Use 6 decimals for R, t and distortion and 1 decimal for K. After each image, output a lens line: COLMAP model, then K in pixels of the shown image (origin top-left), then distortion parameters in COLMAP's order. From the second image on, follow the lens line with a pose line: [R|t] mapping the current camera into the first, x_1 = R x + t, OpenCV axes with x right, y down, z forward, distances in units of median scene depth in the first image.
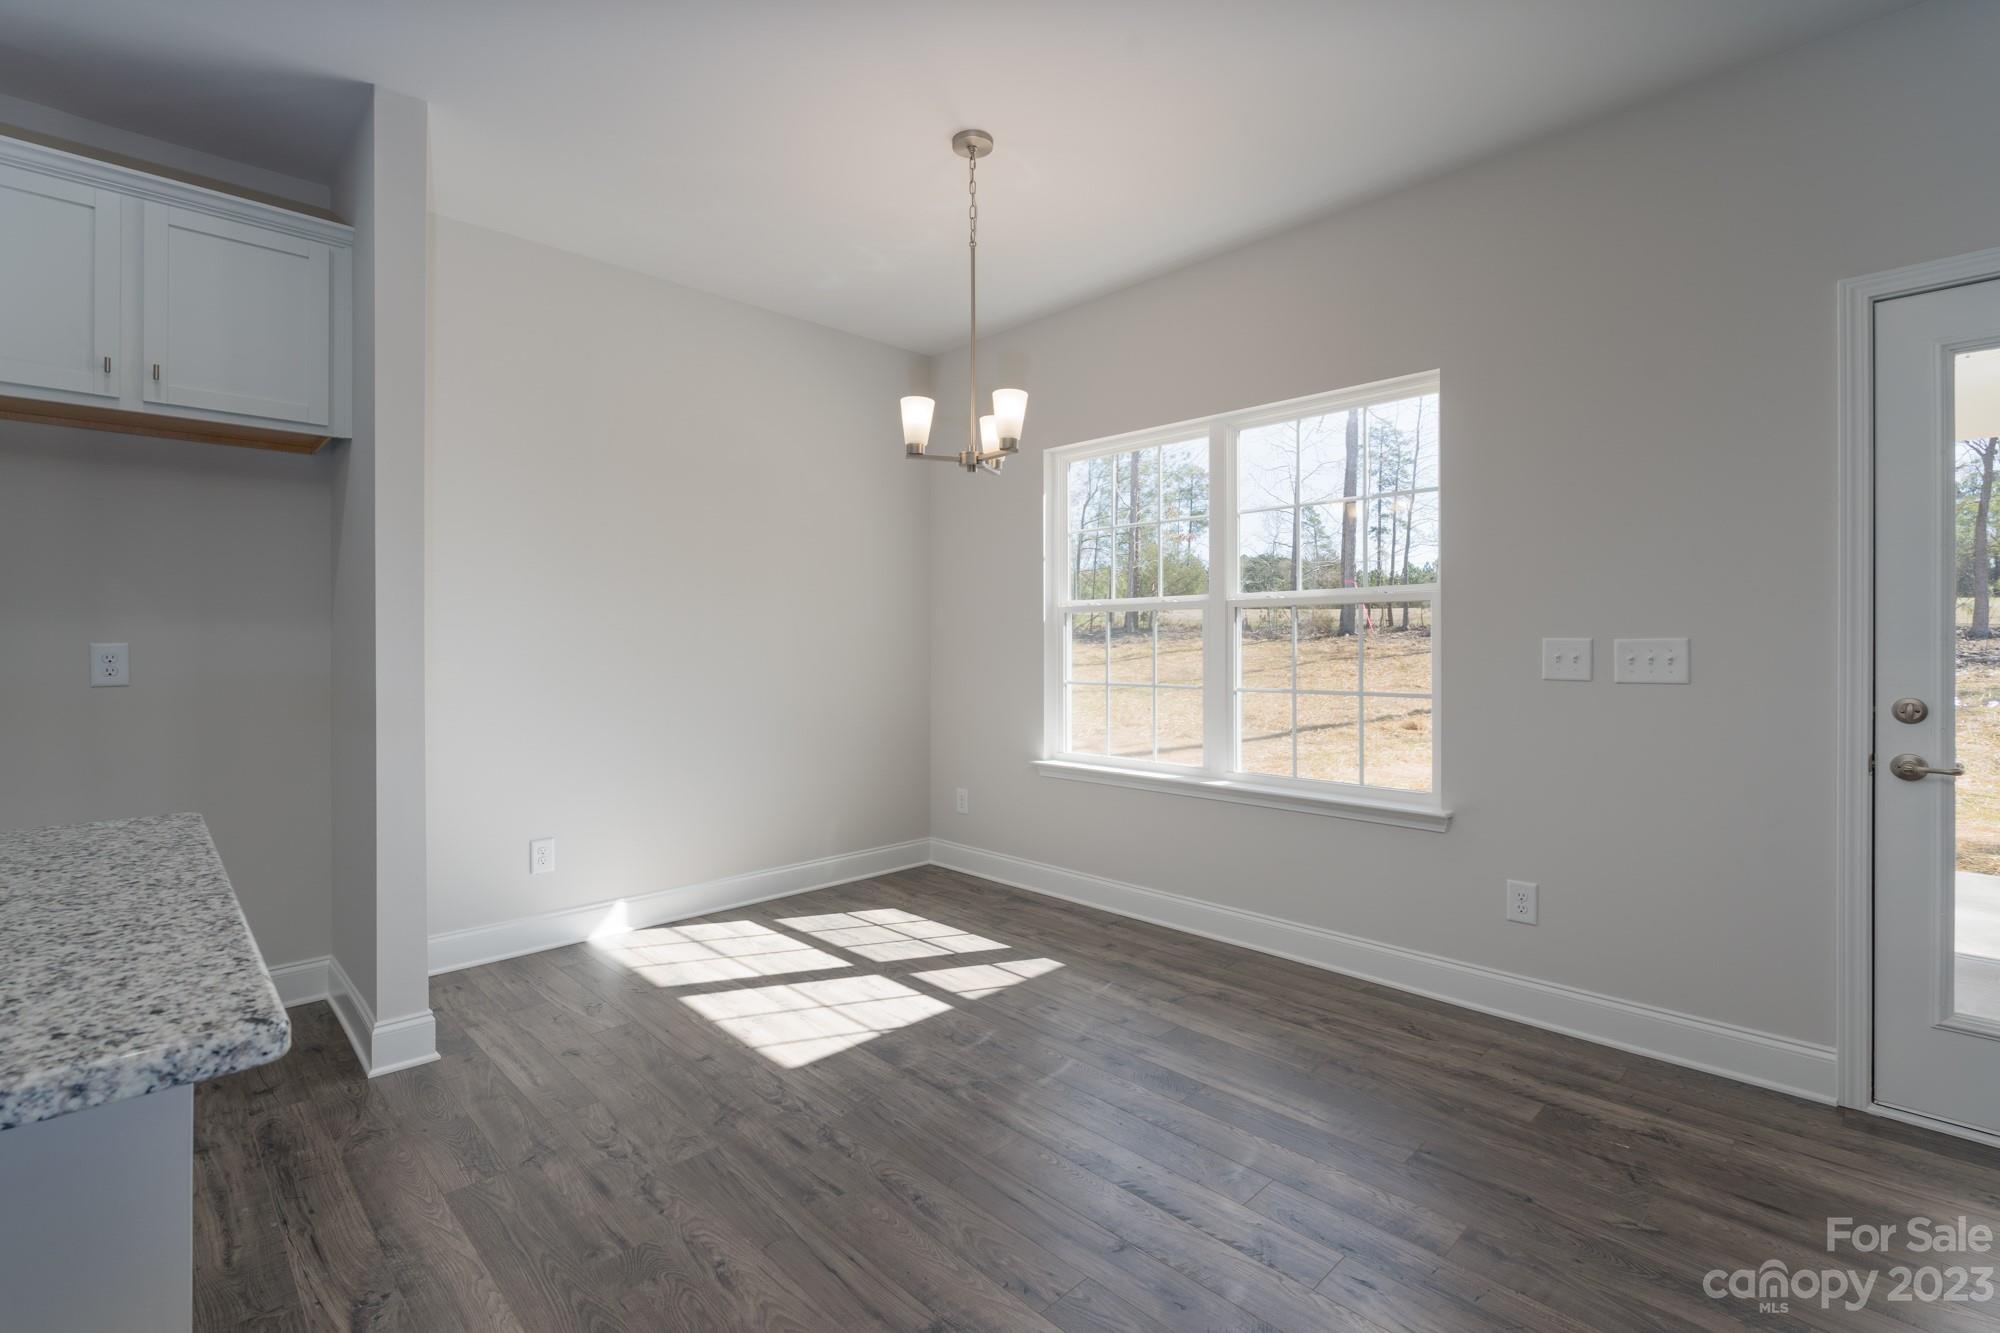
lens RADIAL K [[908.8, 0, 992.6], [0, 908.8, 655.7], [0, 0, 1]] dist [-0.003166, -0.000505]
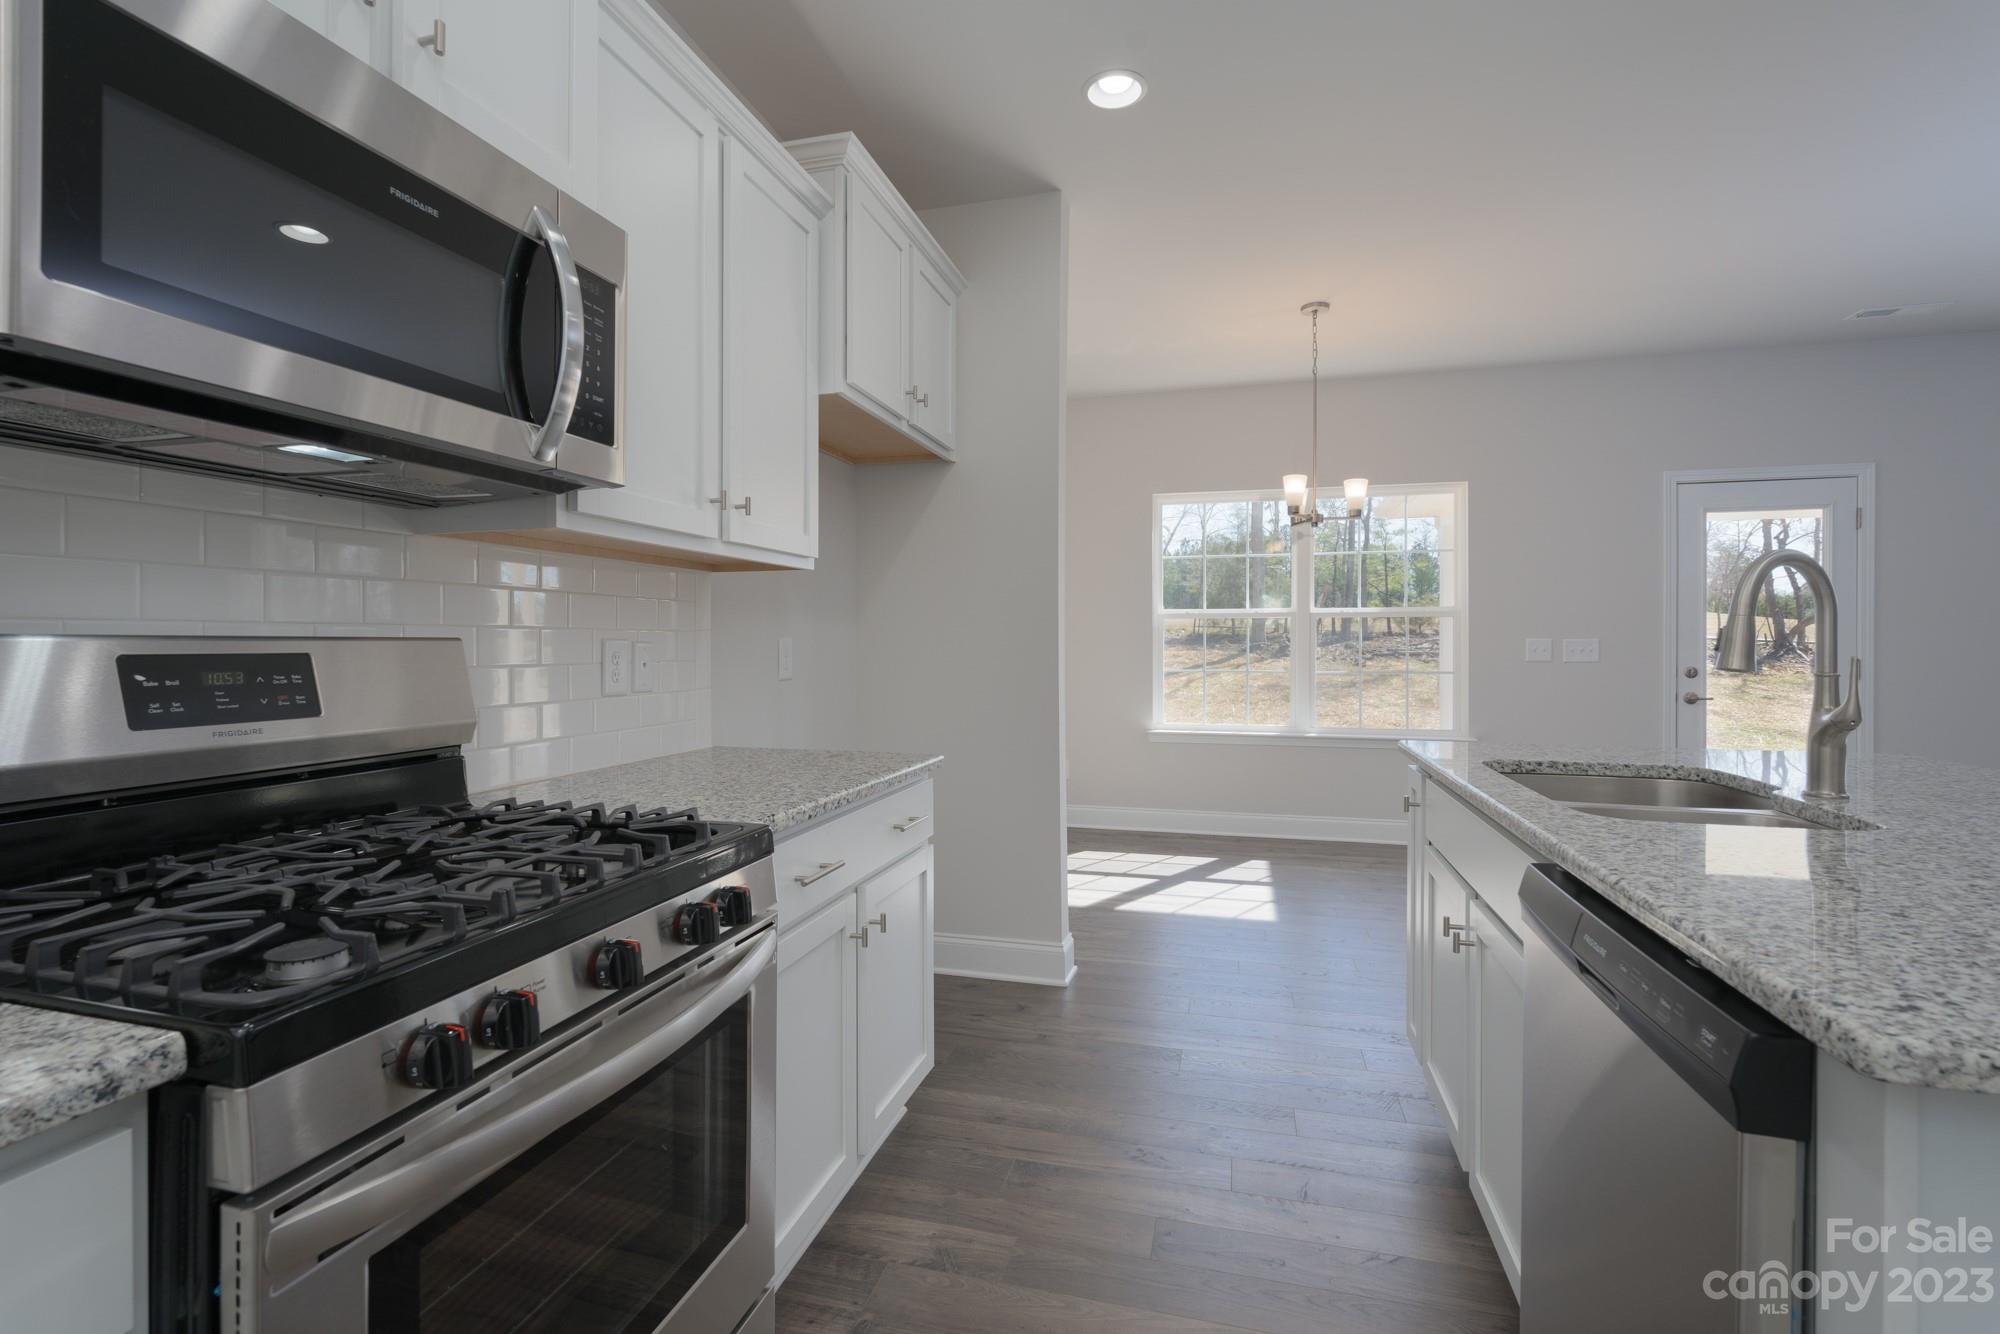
lens RADIAL K [[908.8, 0, 998.3], [0, 908.8, 665.3], [0, 0, 1]] dist [-0.003166, -0.000505]
pose [[0.860090, -0.012013, 0.510000, -1.391143], [0.008103, 0.999918, 0.009888, 0.007590], [-0.510077, -0.004372, 0.860117, -0.032419]]
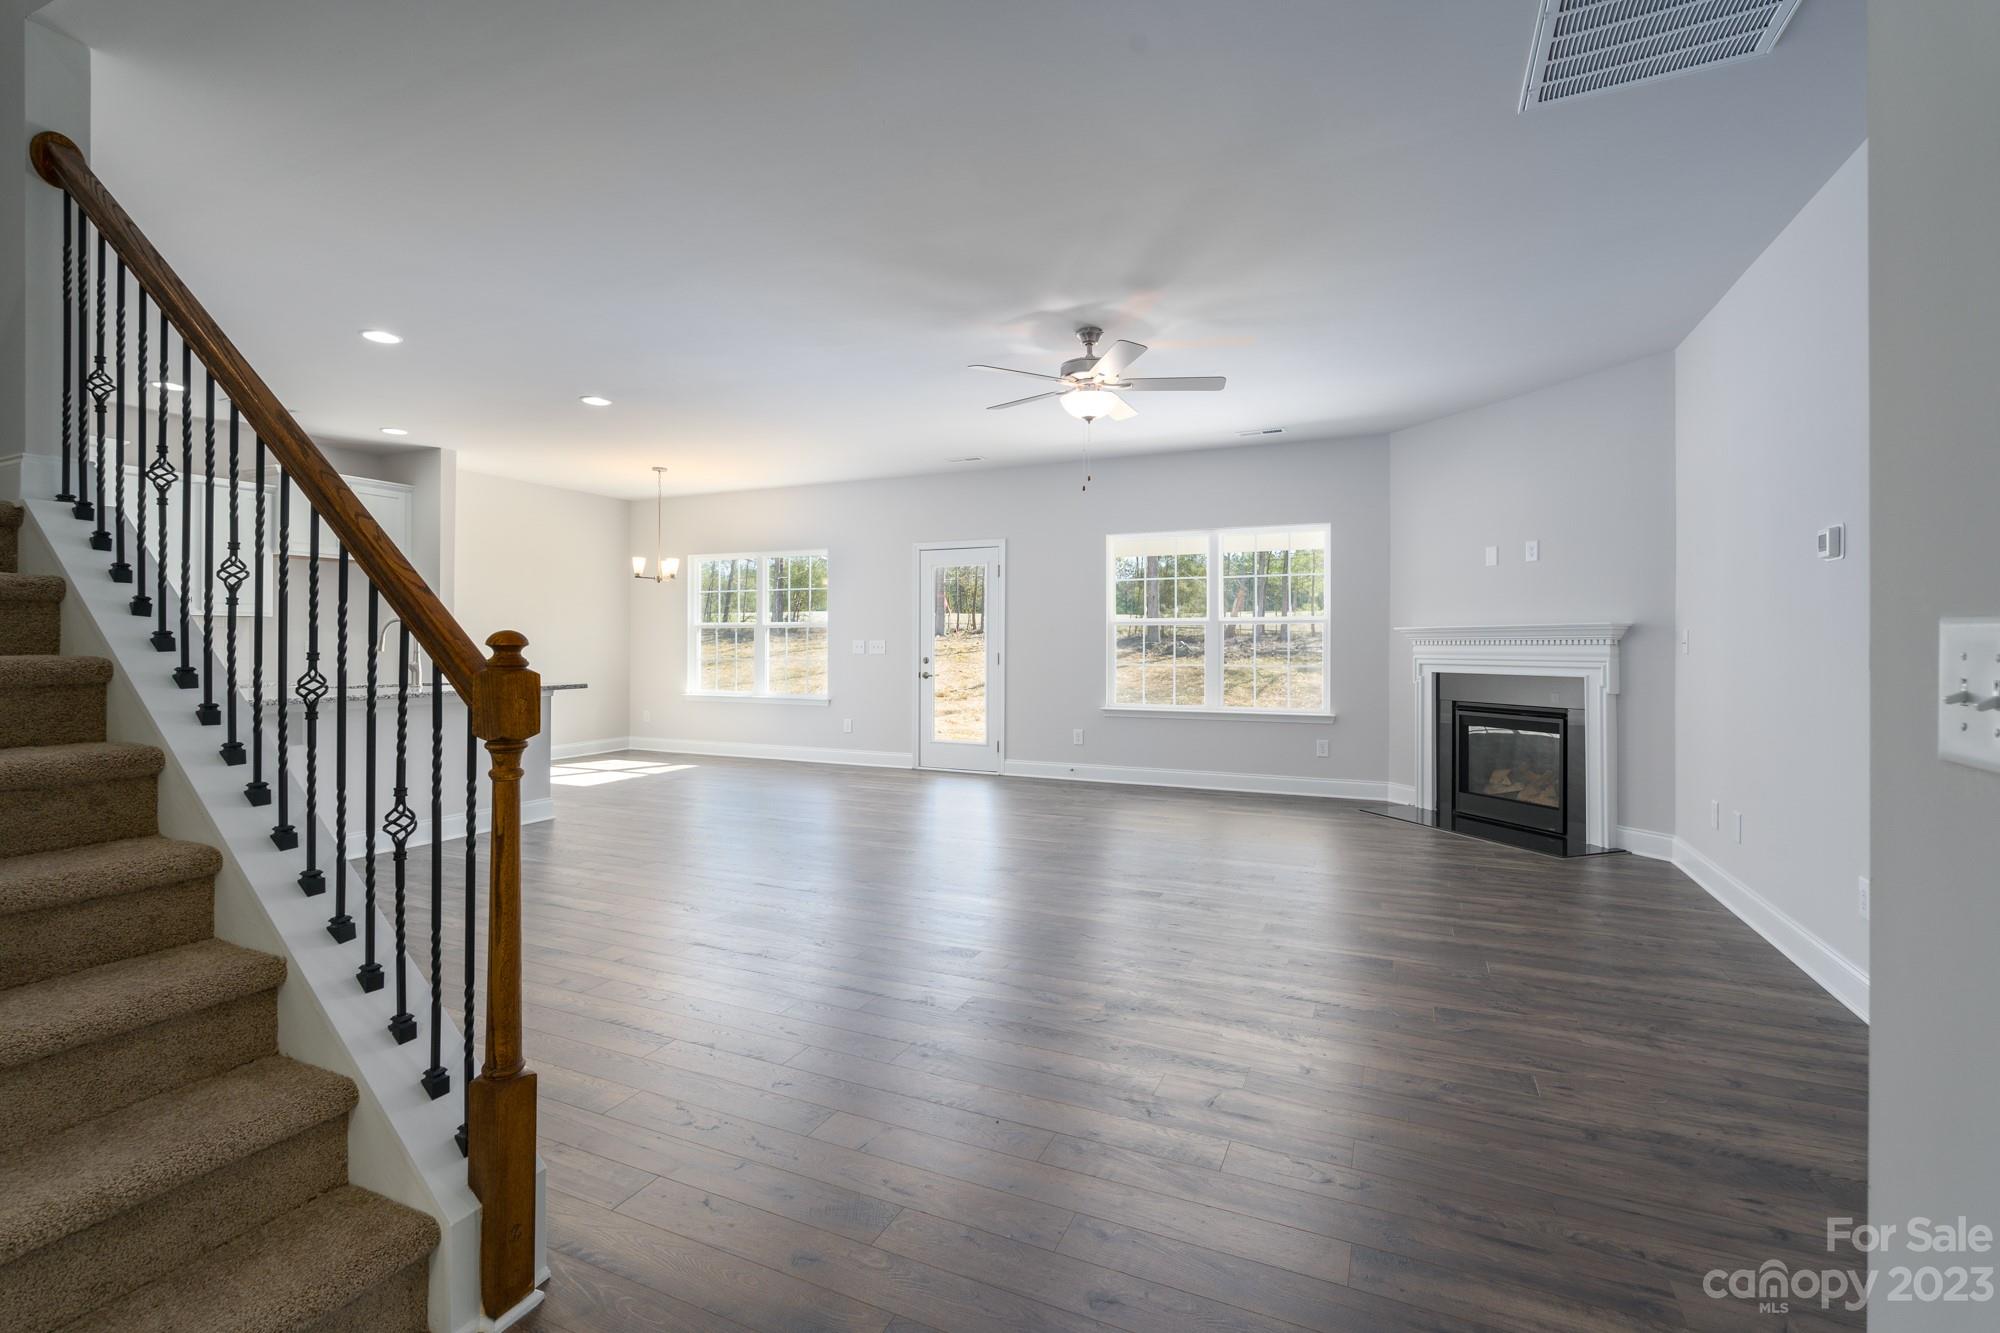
lens RADIAL K [[908.8, 0, 1010.1], [0, 908.8, 643.8], [0, 0, 1]] dist [-0.003166, -0.000505]
pose [[0.930186, 0.005502, 0.367047, -0.046813], [0.000370, 0.999873, -0.015927, 0.047776], [-0.367088, 0.014951, 0.930066, -2.380594]]
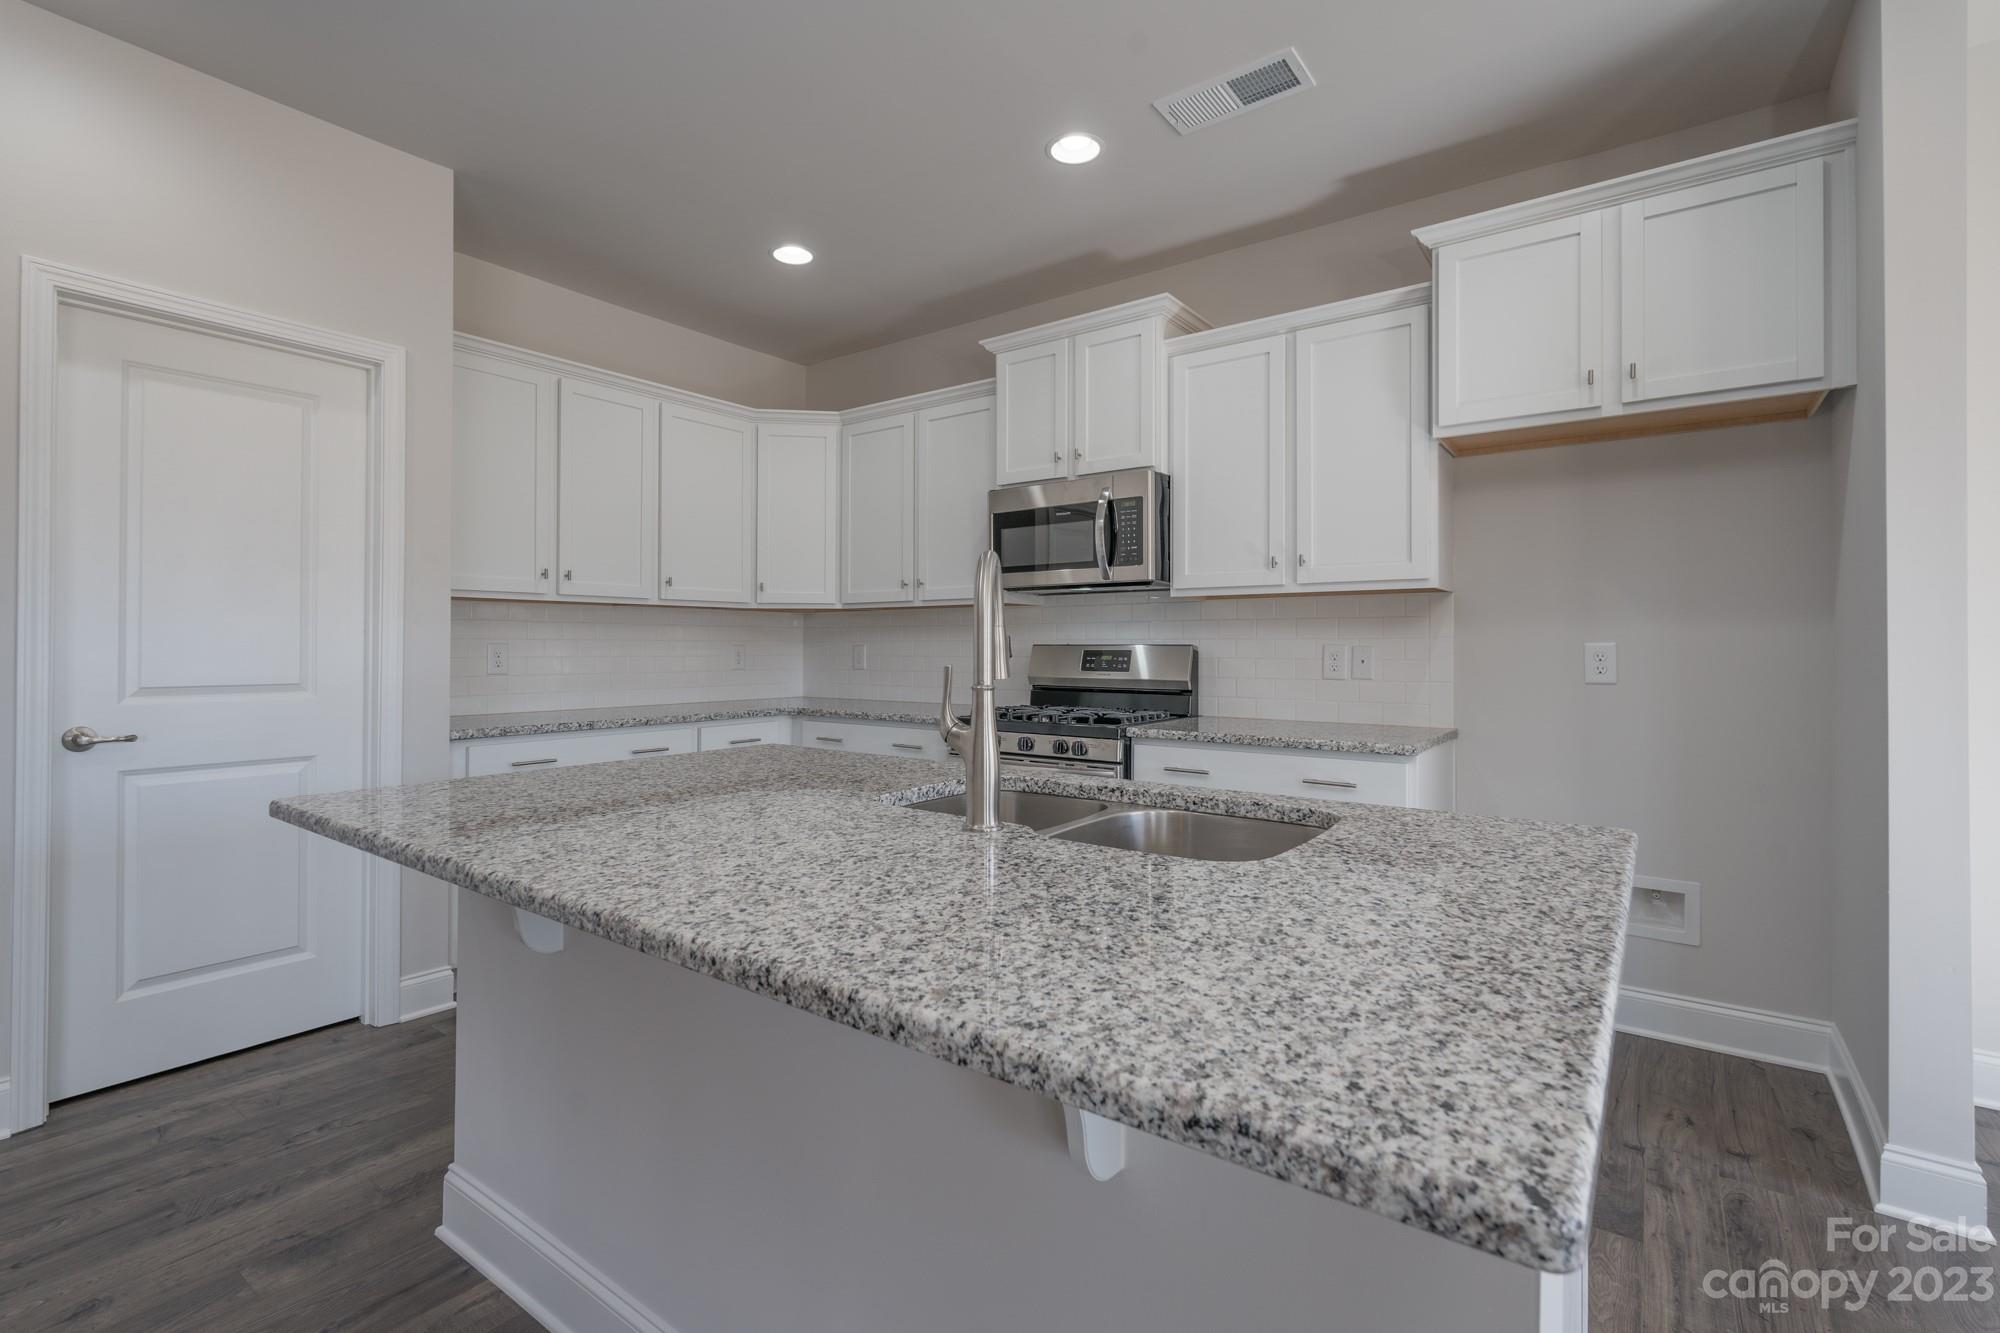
lens RADIAL K [[908.8, 0, 988.6], [0, 908.8, 633.1], [0, 0, 1]] dist [-0.003166, -0.000505]
pose [[0.167050, -0.010713, -0.985890, -0.058845], [-0.014540, 0.999805, -0.013328, -0.001052], [0.985841, 0.016561, 0.166862, 0.134164]]
